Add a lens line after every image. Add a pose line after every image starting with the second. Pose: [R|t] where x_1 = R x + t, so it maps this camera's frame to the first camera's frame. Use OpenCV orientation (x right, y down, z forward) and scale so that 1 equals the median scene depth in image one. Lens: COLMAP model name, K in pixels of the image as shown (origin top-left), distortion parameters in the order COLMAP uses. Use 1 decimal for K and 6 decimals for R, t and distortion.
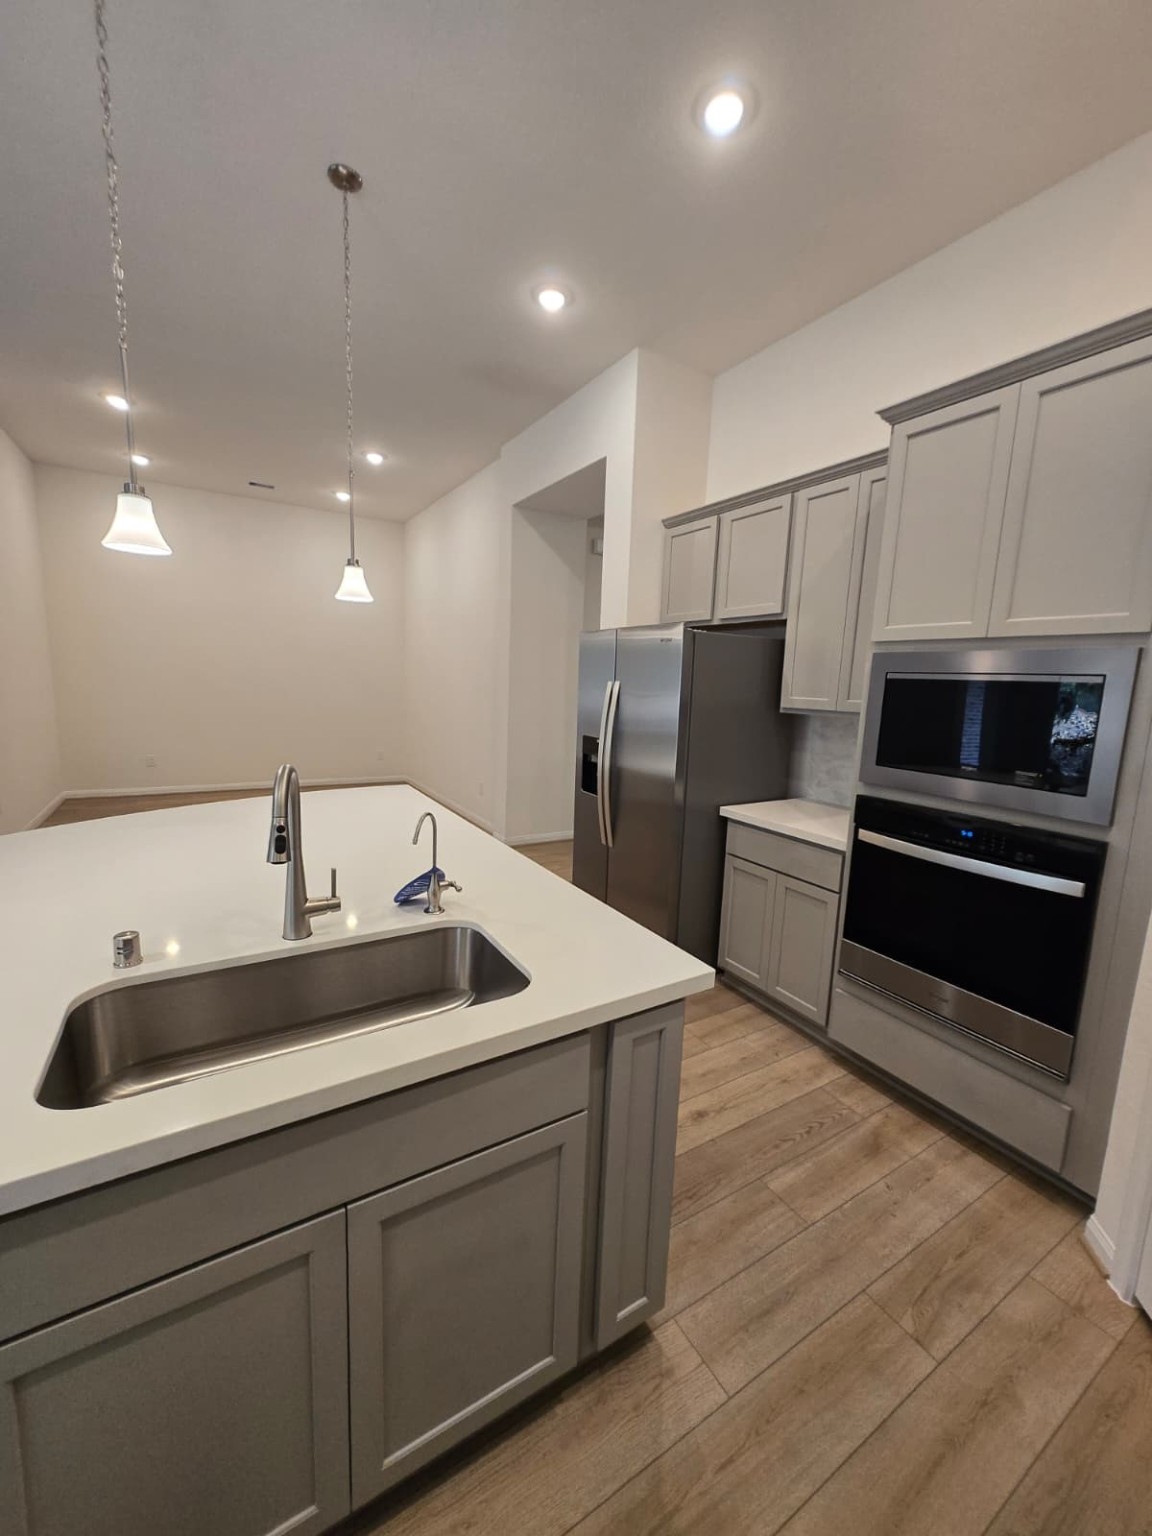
lens RADIAL K [[606.1, 0, 591.4], [0, 606.1, 771.1], [0, 0, 1]] dist [0.004899, 0.000361]
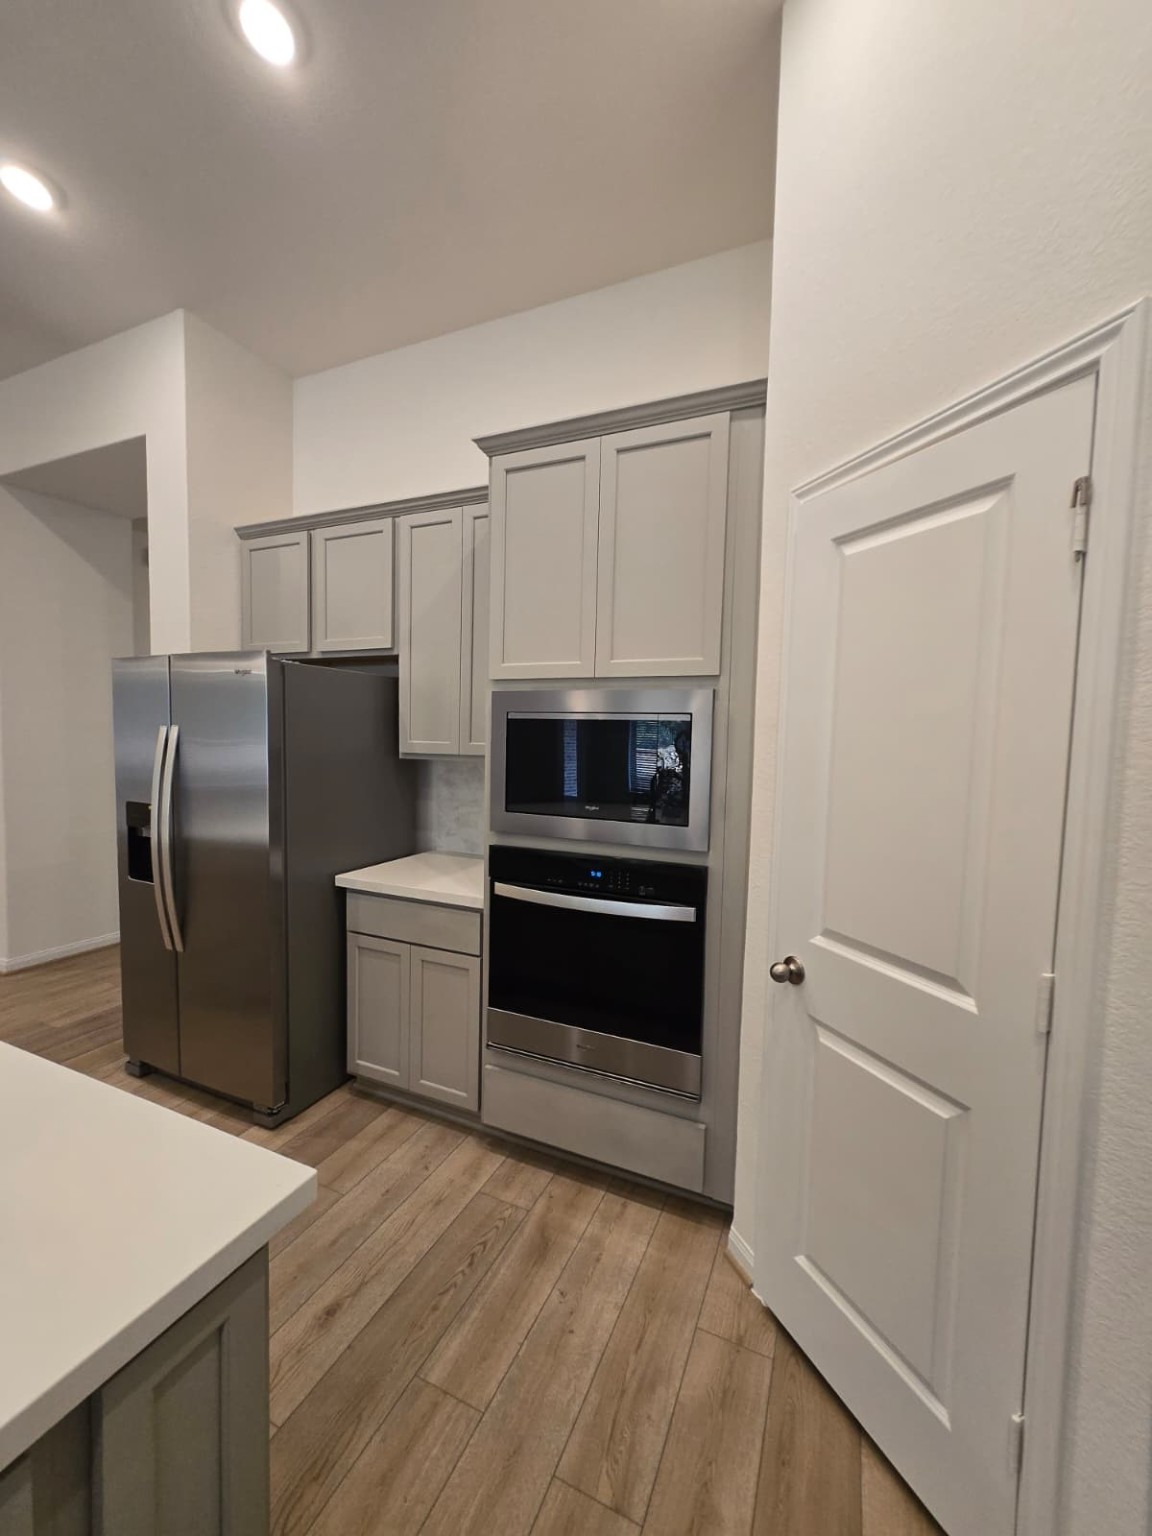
lens RADIAL K [[606.1, 0, 591.4], [0, 606.1, 771.1], [0, 0, 1]] dist [0.004899, 0.000361]
pose [[0.824901, -0.054091, 0.562683, 0.053246], [0.093827, 0.994705, -0.041931, -0.018036], [-0.557436, 0.087384, 0.825608, 0.141352]]
